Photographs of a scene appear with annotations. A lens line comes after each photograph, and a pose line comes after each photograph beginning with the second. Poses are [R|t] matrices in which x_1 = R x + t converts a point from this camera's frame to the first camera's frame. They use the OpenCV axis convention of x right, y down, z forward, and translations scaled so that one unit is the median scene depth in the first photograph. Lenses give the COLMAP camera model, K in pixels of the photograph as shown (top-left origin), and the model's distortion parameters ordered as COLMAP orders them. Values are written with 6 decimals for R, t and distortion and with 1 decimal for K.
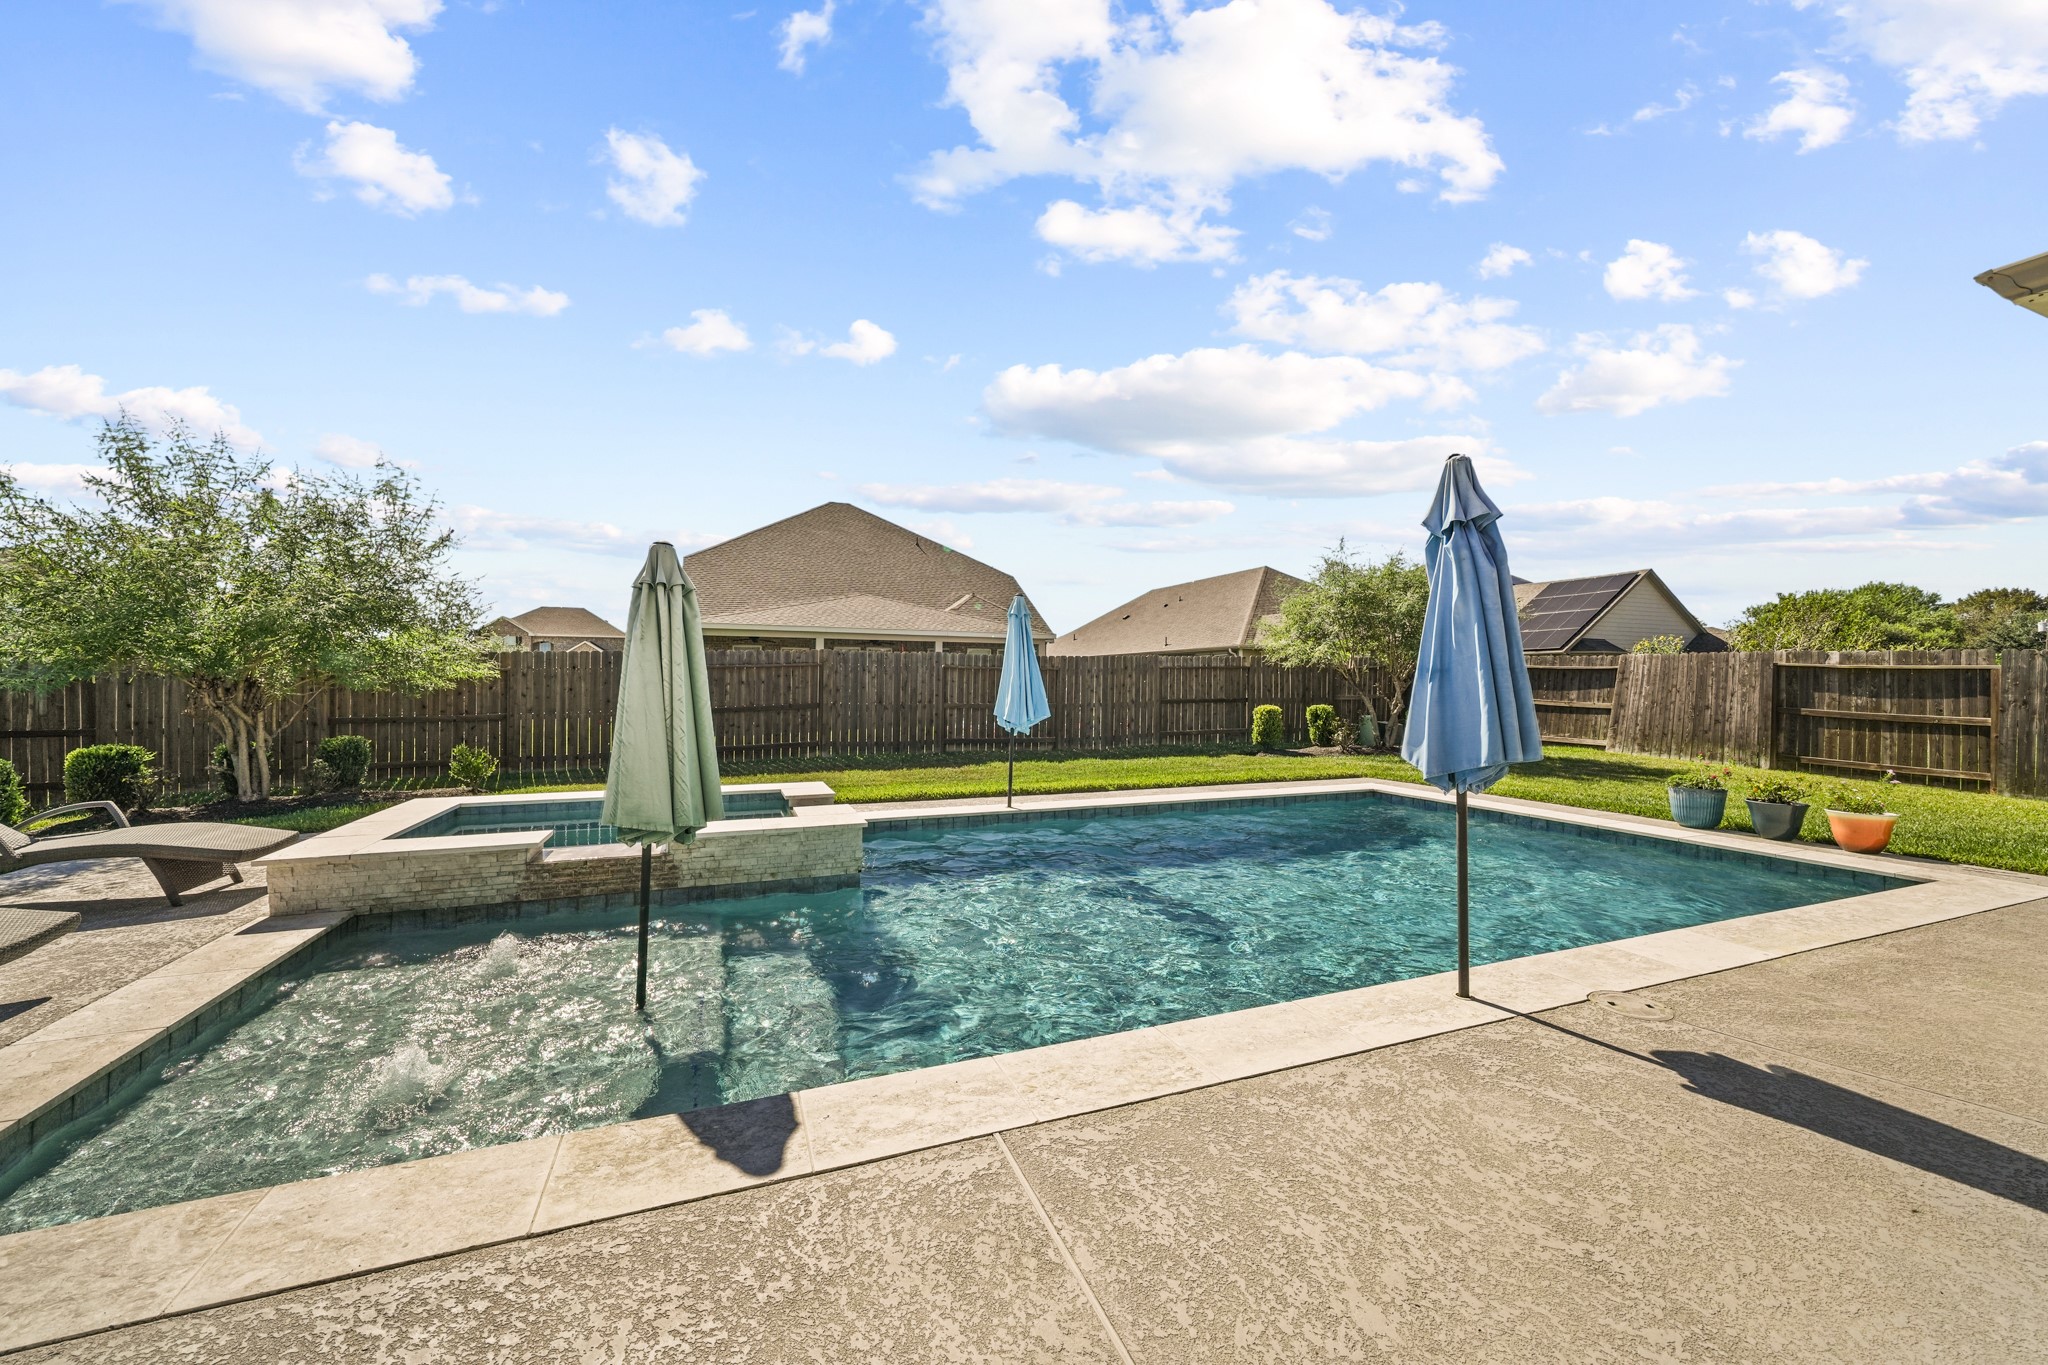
lens RADIAL K [[768.0, 0, 1006.1], [0, 768.0, 674.8], [0, 0, 1]] dist [-0.000243, -0.000189]
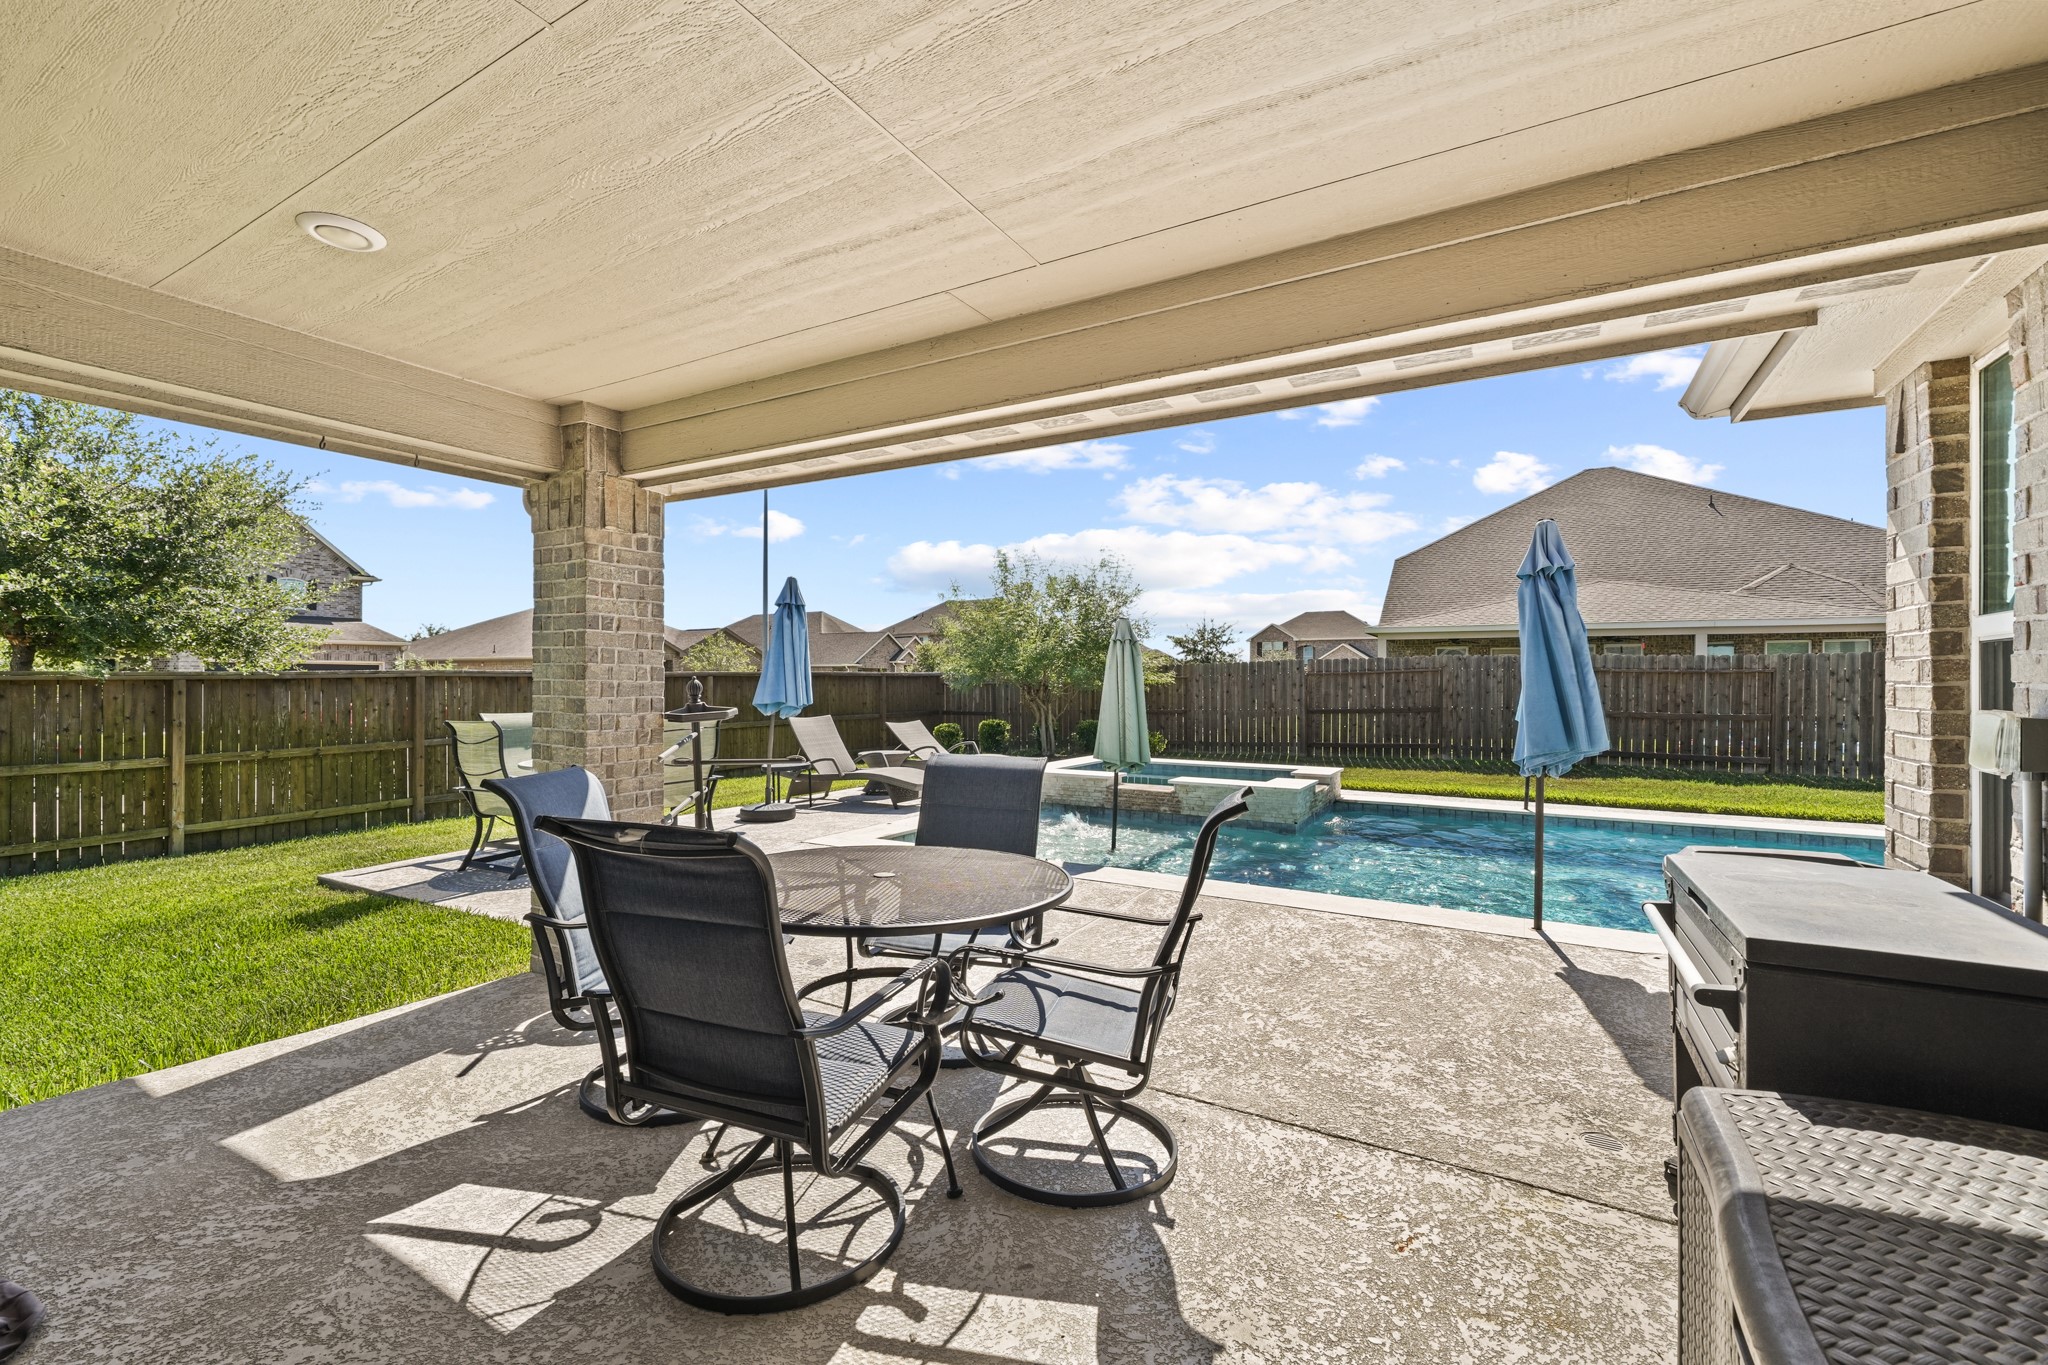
lens RADIAL K [[836.3, 0, 1040.2], [0, 836.3, 682.7], [0, 0, 1]] dist [-0.000558, -0.000007]
pose [[0.646500, -0.000033, -0.762914, 0.312393], [0.006033, 0.999969, 0.005070, -0.005599], [0.762890, -0.007880, 0.646480, -0.159919]]
